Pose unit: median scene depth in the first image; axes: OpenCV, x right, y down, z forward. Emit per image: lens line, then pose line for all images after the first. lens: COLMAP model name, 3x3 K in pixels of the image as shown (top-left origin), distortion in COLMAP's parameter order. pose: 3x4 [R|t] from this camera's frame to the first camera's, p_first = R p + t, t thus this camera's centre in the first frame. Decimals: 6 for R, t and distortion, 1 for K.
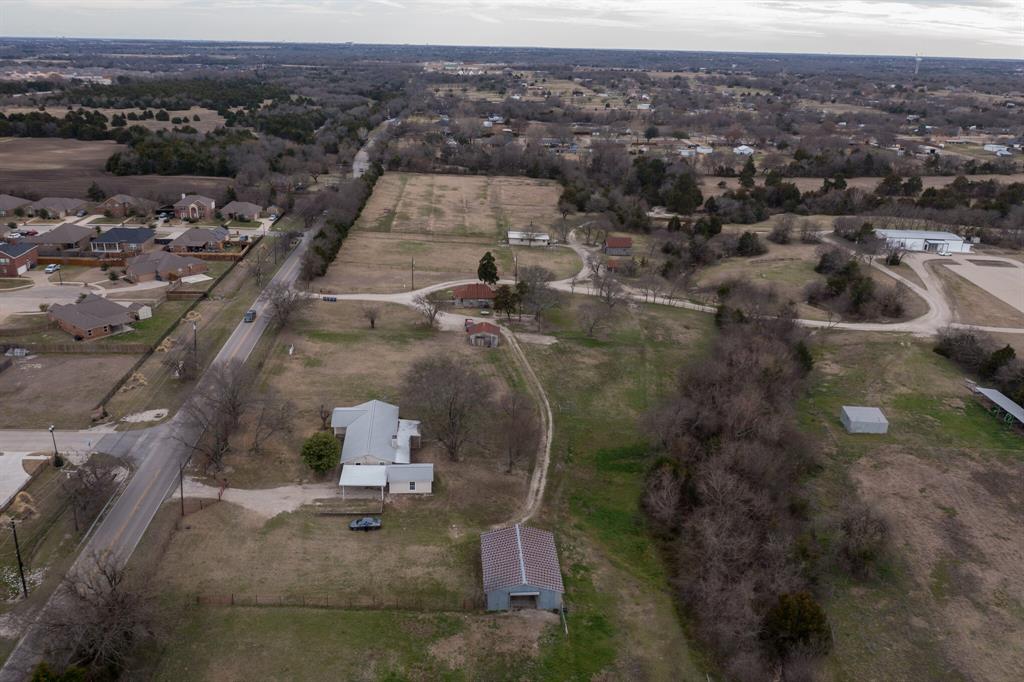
lens RADIAL K [[803.1, 0, 508.8], [0, 803.1, 341.0], [0, 0, 1]] dist [-0.019421, 0.005755]
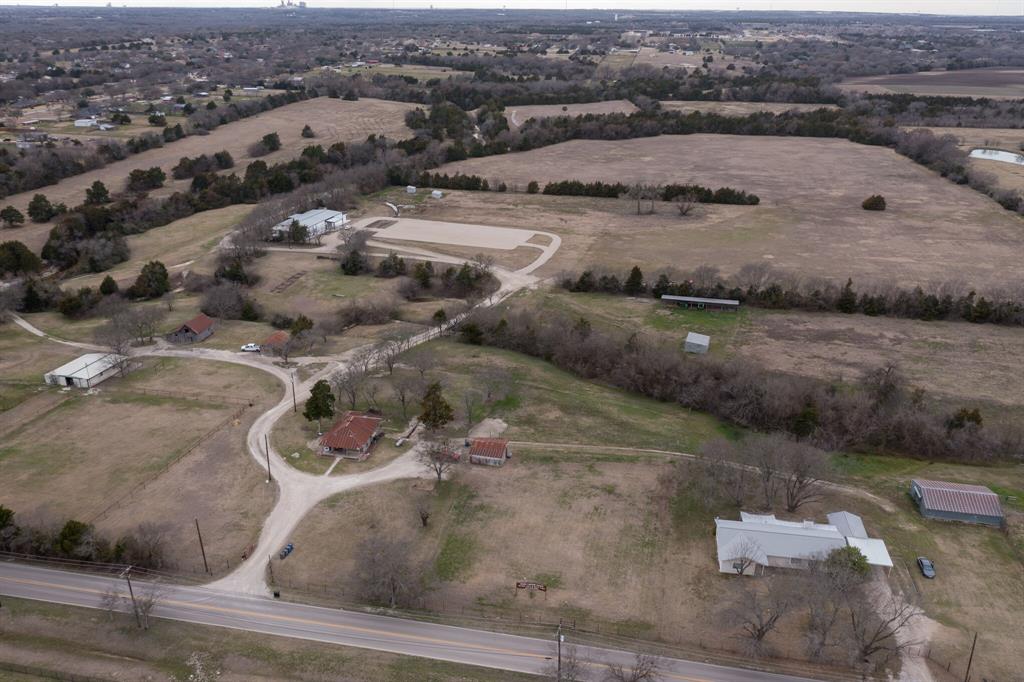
lens RADIAL K [[803.1, 0, 510.0], [0, 803.1, 339.3], [0, 0, 1]] dist [-0.019421, 0.005755]
pose [[0.259831, -0.391008, 0.882950, -0.947542], [0.334736, 0.894132, 0.297455, -0.466906], [-0.905781, 0.218267, 0.363208, 0.830378]]
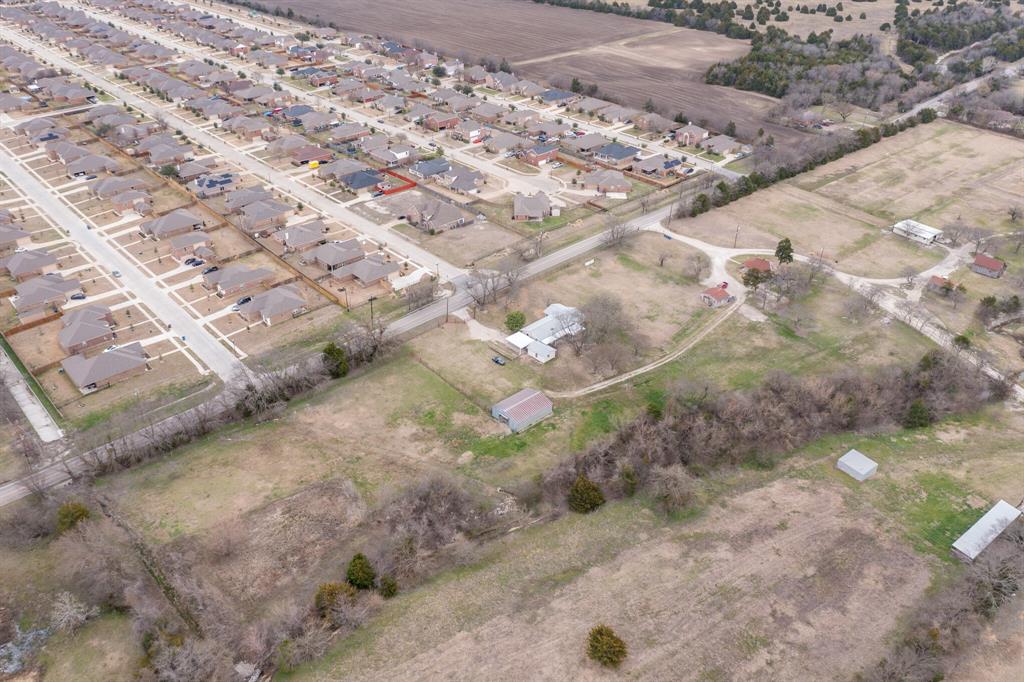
lens RADIAL K [[803.1, 0, 508.1], [0, 803.1, 336.5], [0, 0, 1]] dist [-0.019421, 0.005755]
pose [[0.621311, 0.388110, -0.680694, 0.932532], [-0.260678, 0.921612, 0.287537, -0.324503], [0.738932, -0.001209, 0.673779, -0.266605]]
